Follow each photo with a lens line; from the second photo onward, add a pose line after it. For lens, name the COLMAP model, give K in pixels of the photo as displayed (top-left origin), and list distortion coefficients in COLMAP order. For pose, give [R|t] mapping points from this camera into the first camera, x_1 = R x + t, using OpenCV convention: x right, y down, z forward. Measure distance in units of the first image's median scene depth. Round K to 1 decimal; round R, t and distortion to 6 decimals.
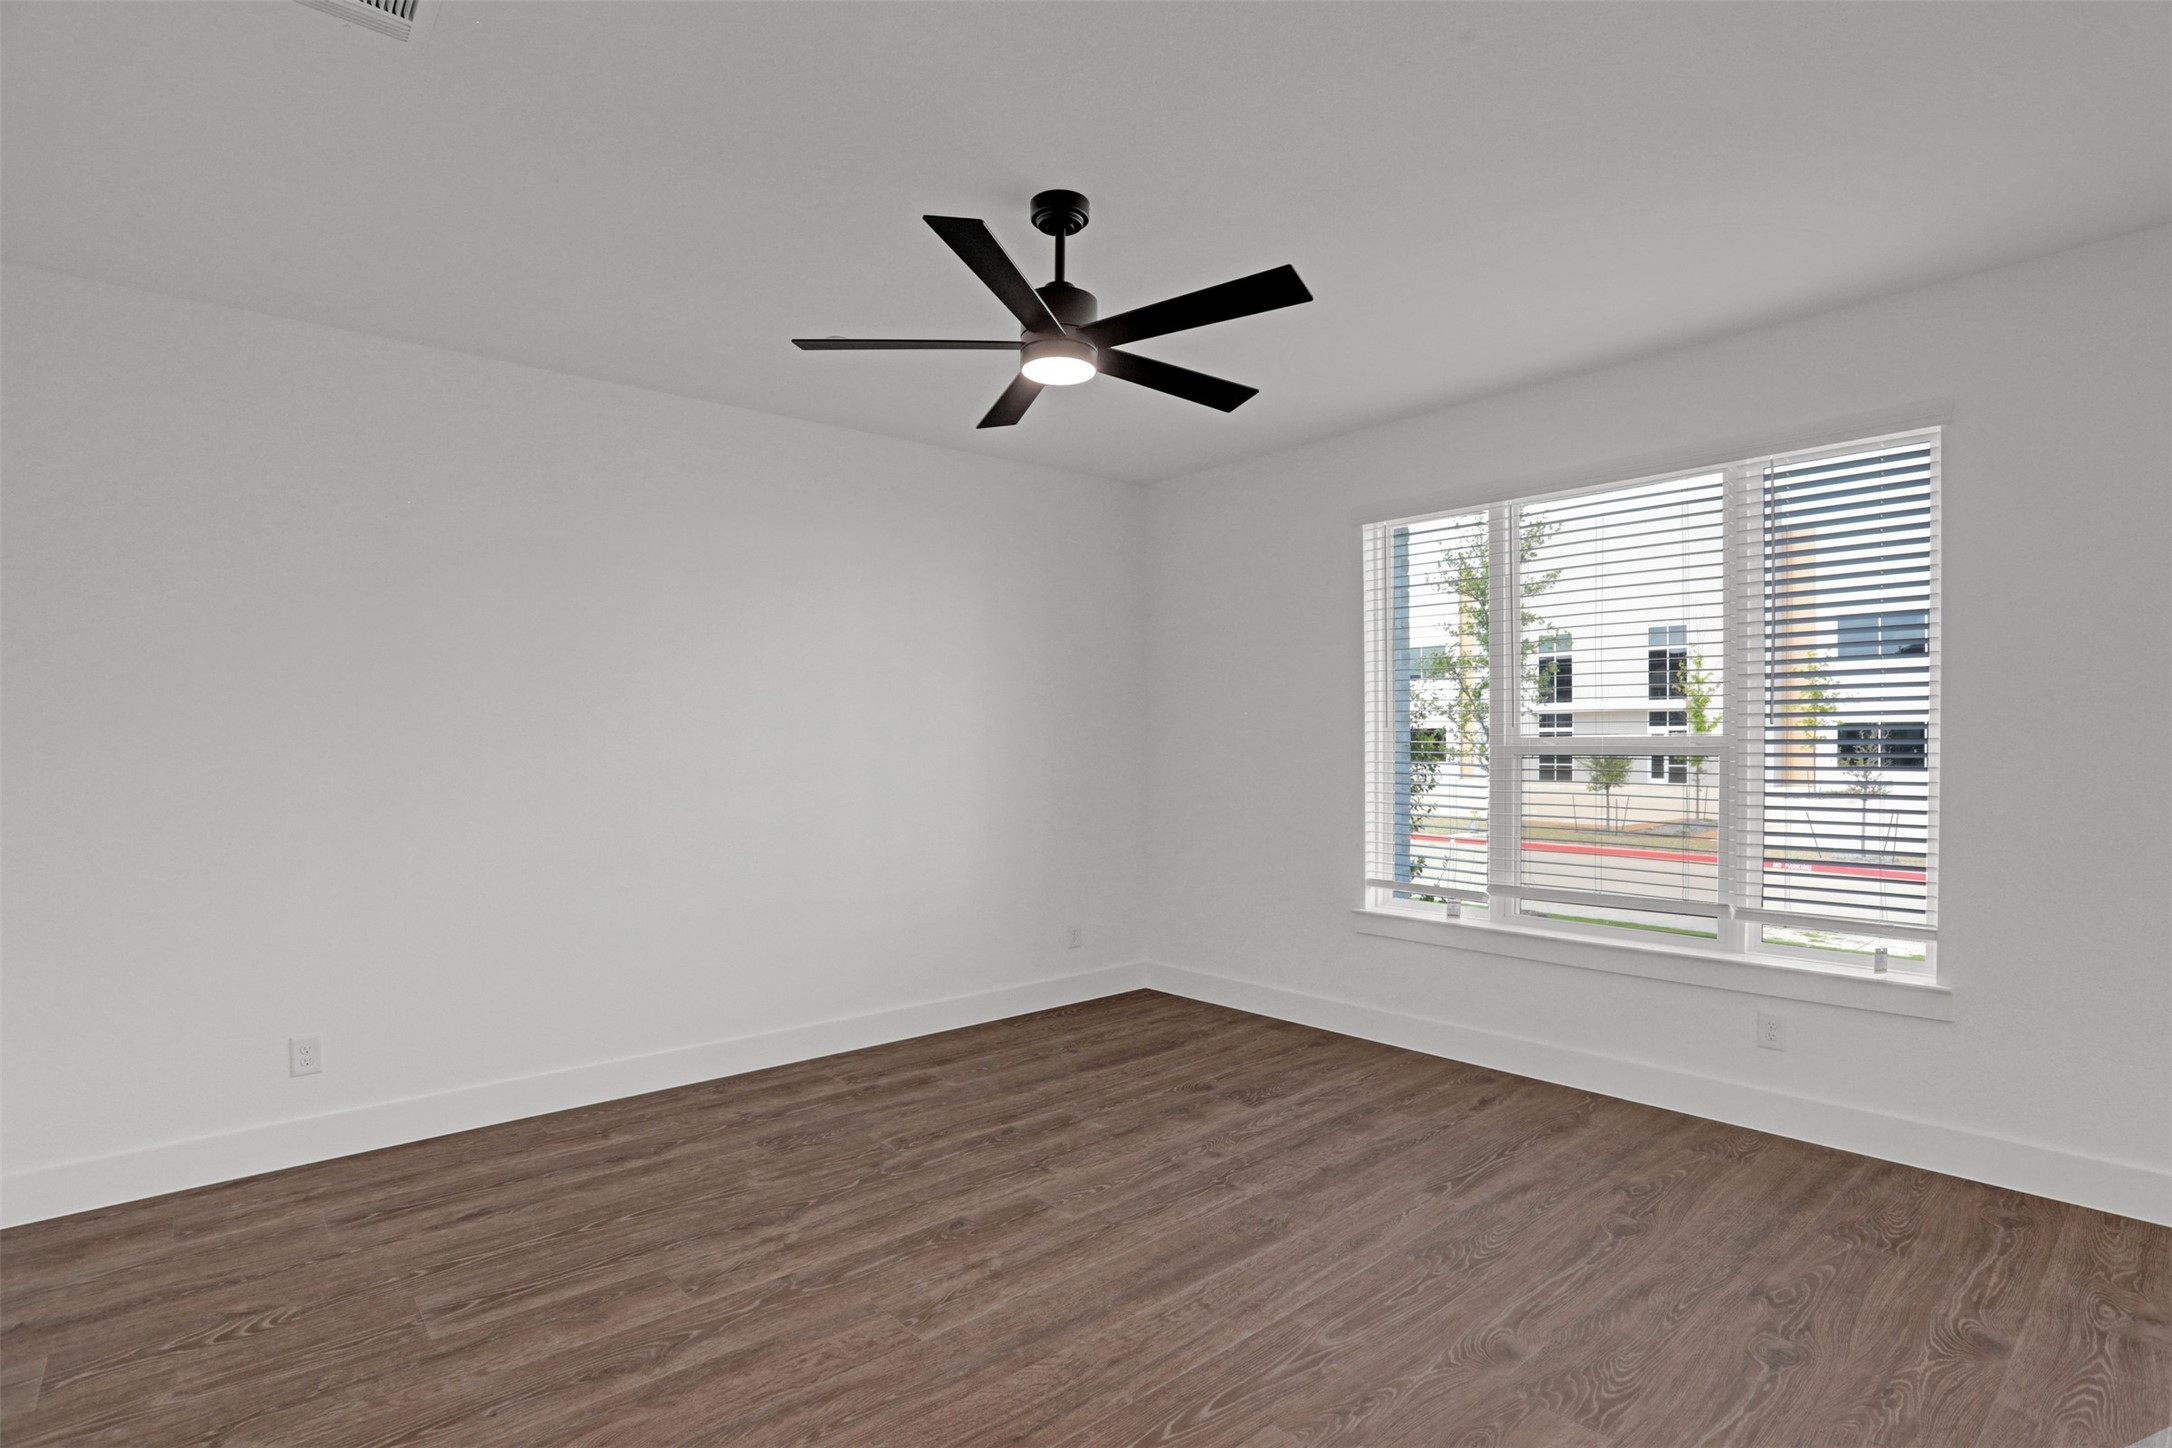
lens RADIAL K [[1083.5, 0, 1070.6], [0, 1083.5, 736.7], [0, 0, 1]] dist [-0.075131, 0.040178]
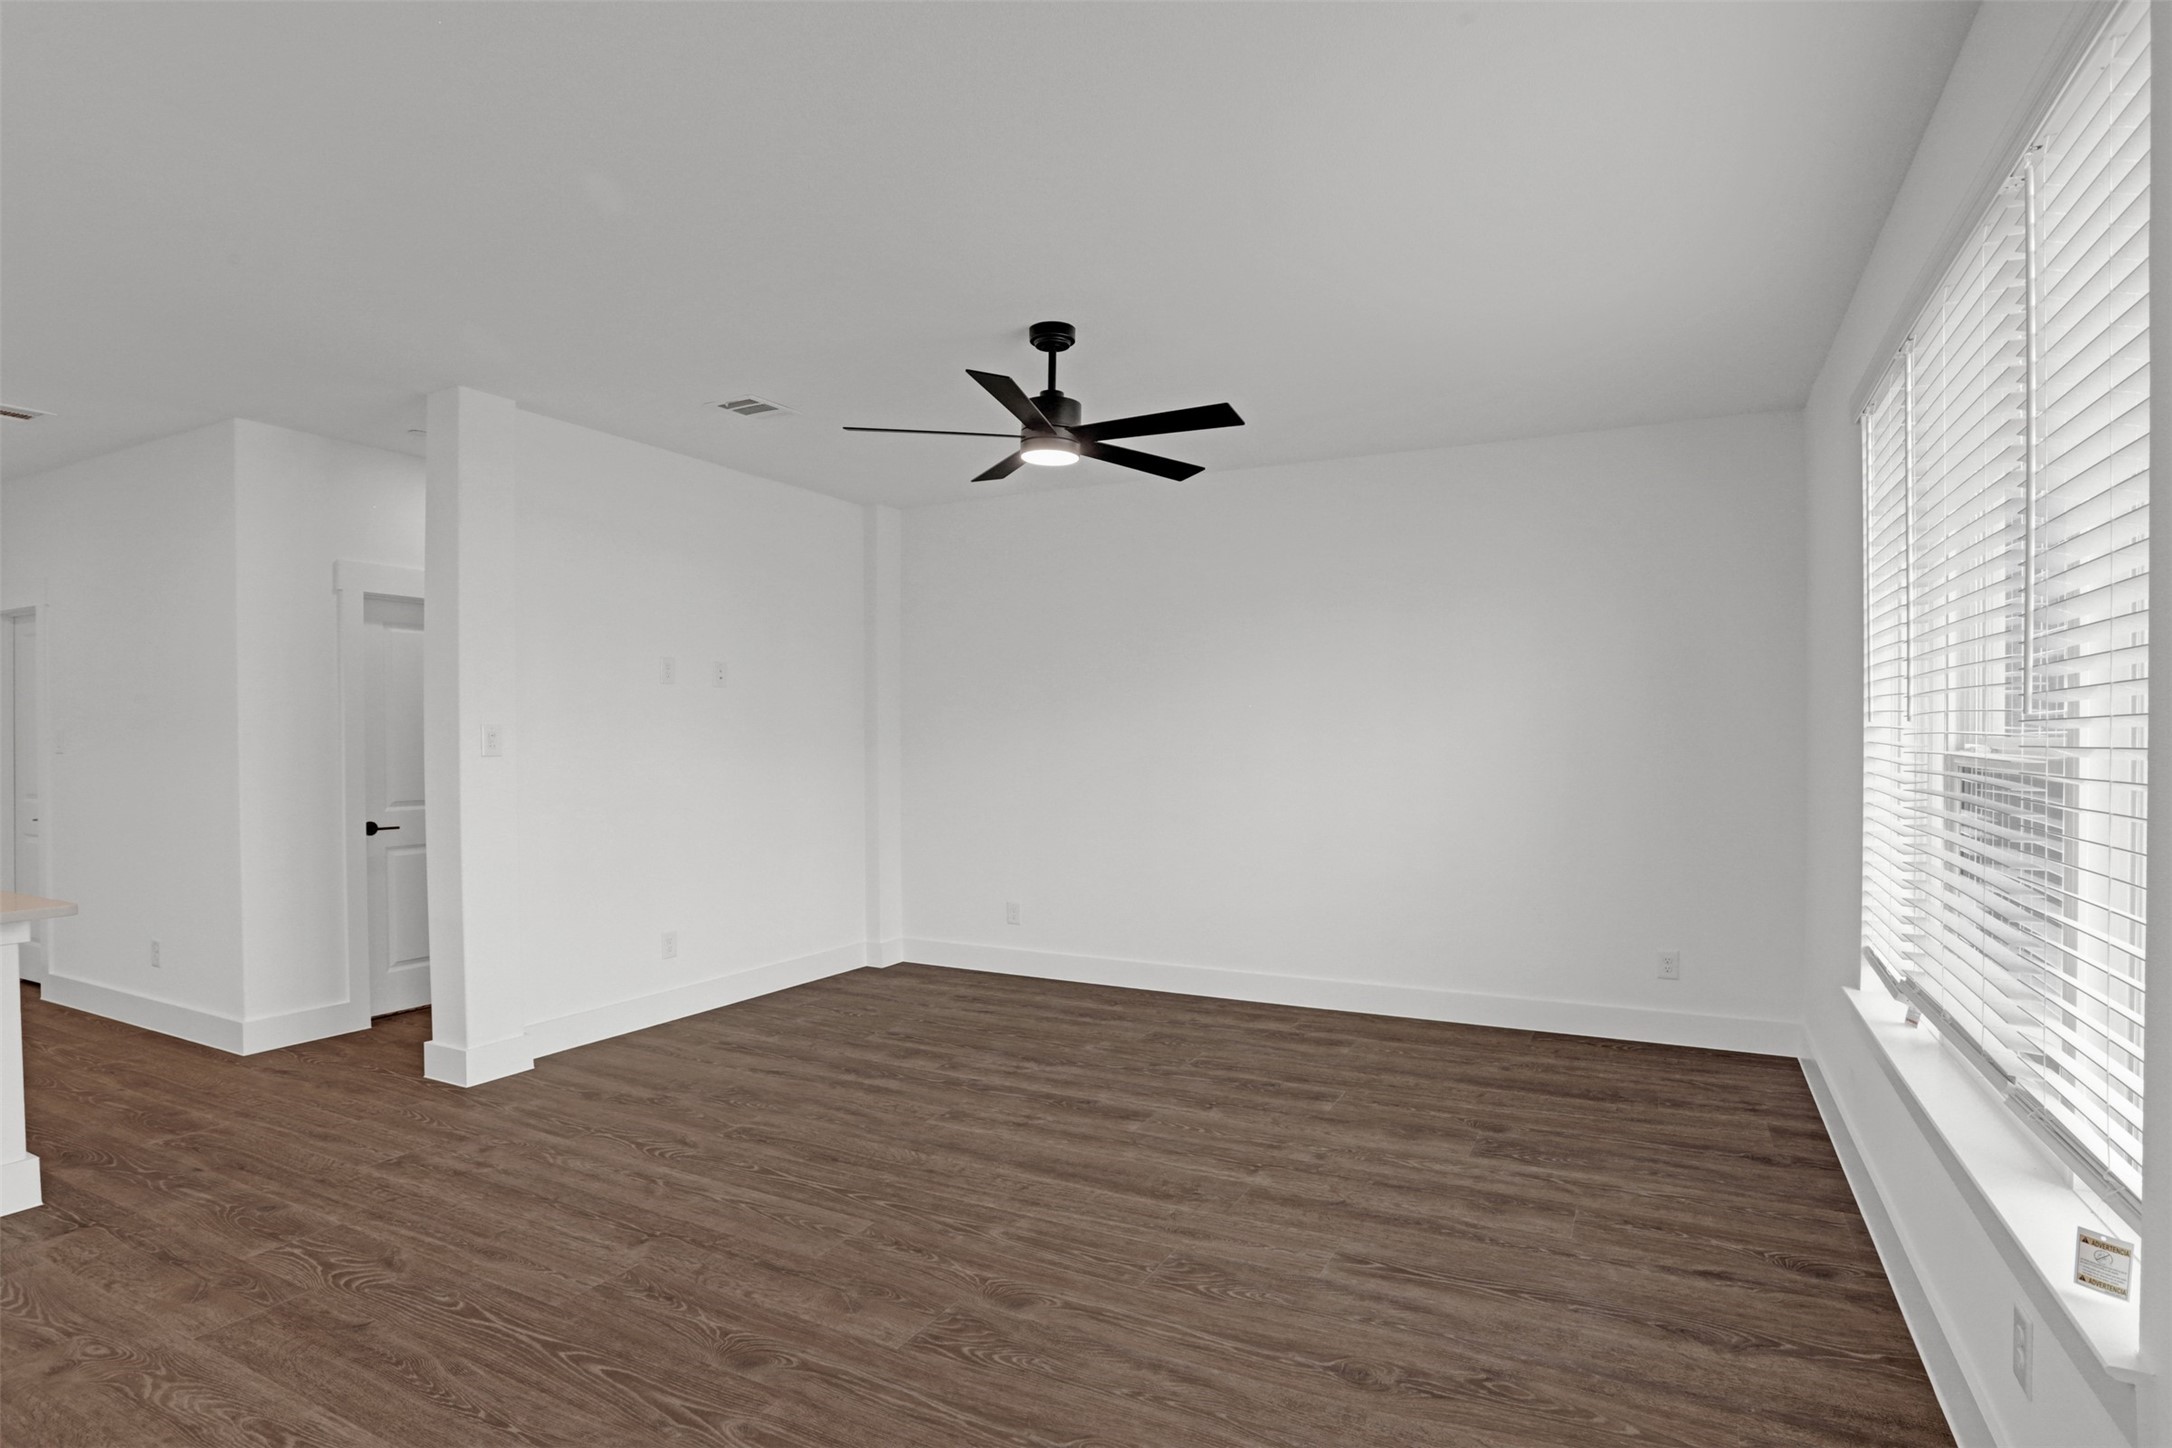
lens RADIAL K [[1083.5, 0, 1070.6], [0, 1083.5, 736.7], [0, 0, 1]] dist [-0.075131, 0.040178]
pose [[0.360844, 0.004636, -0.932615, 0.957799], [0.004901, 0.999964, 0.006866, 0.002610], [0.932613, -0.007048, 0.360808, 0.445177]]
